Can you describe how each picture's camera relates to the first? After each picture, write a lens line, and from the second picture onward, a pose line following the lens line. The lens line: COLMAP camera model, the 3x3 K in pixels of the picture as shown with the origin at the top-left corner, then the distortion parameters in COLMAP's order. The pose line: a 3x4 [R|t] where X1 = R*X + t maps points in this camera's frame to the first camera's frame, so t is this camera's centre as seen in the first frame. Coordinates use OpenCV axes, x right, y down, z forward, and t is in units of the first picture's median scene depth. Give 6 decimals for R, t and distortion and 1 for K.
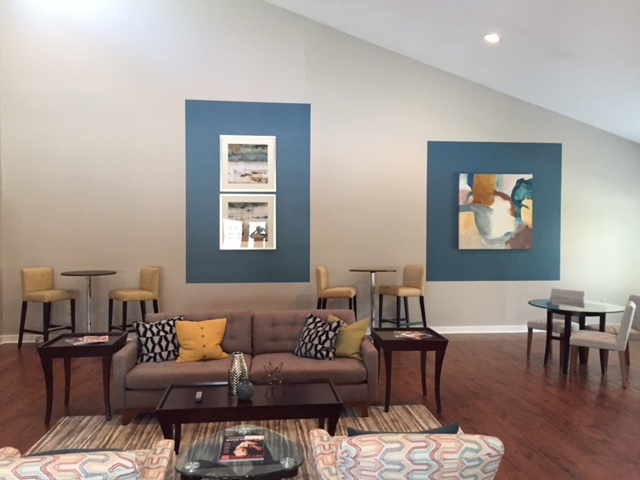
lens RADIAL K [[542.5, 0, 322.7], [0, 542.5, 240.8], [0, 0, 1]] dist [0.065176, -0.028220]
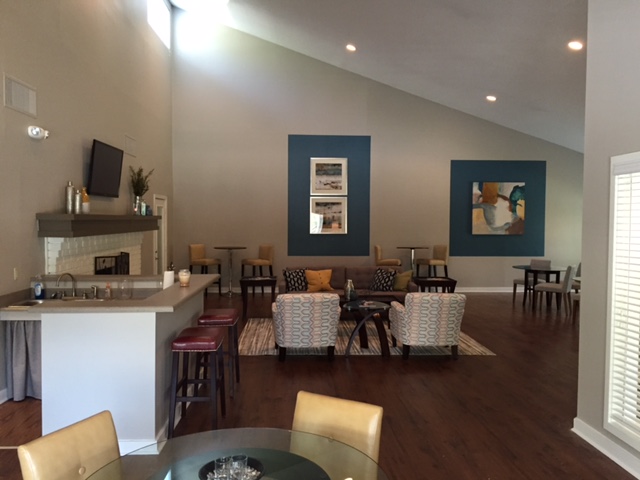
lens RADIAL K [[542.5, 0, 316.6], [0, 542.5, 236.4], [0, 0, 1]] dist [0.065176, -0.028220]
pose [[0.997478, 0.004582, -0.070834, -0.064033], [-0.004196, 0.999976, 0.005602, 0.015319], [0.070858, -0.005291, 0.997472, -0.499243]]
